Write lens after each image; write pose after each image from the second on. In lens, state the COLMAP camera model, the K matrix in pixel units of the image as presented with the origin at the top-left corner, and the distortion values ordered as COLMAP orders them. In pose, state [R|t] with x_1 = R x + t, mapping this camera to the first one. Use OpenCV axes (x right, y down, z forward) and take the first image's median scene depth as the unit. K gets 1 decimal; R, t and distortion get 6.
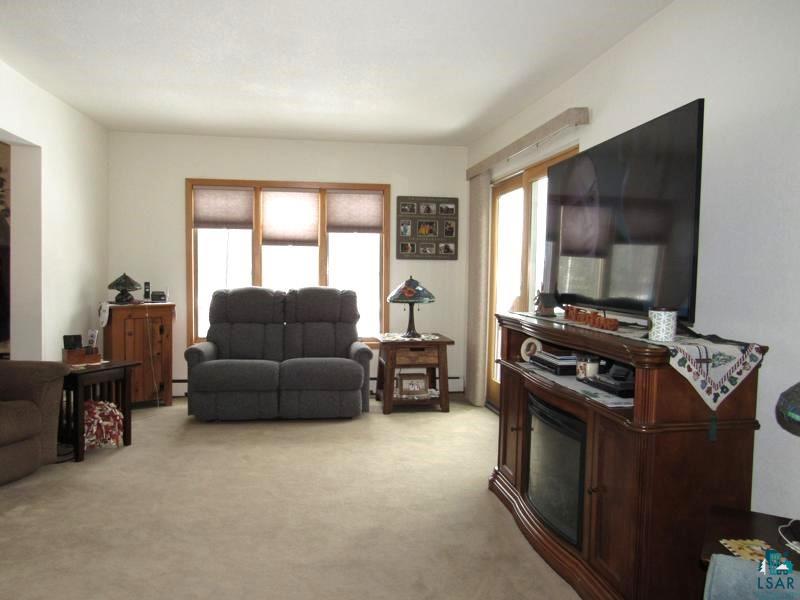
lens RADIAL K [[576.1, 0, 400.0], [0, 576.1, 300.0], [0, 0, 1]] dist [-0.022577, 0.002060]
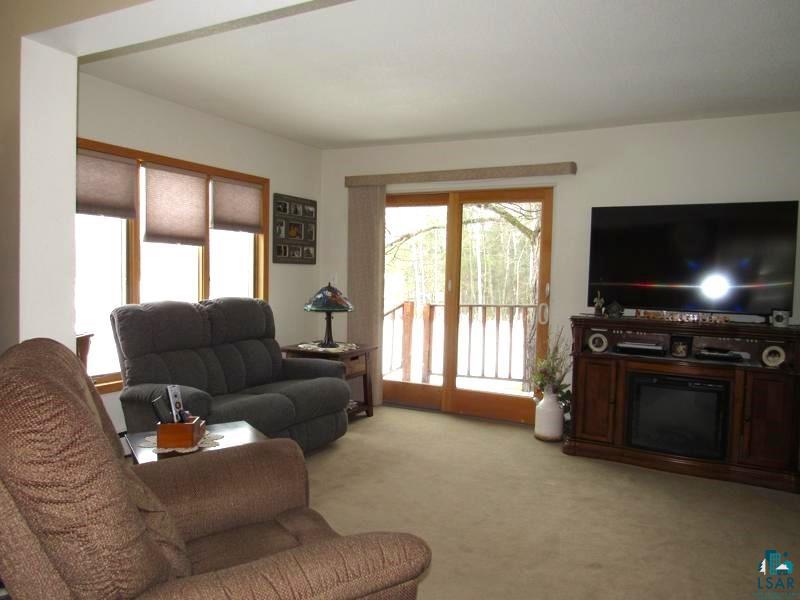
lens RADIAL K [[576.1, 0, 400.0], [0, 576.1, 300.0], [0, 0, 1]] dist [-0.022577, 0.002060]
pose [[0.599736, -0.037769, 0.799306, -0.609336], [0.023460, 0.999286, 0.029616, -0.035075], [-0.799854, 0.000990, 0.600194, 0.301381]]
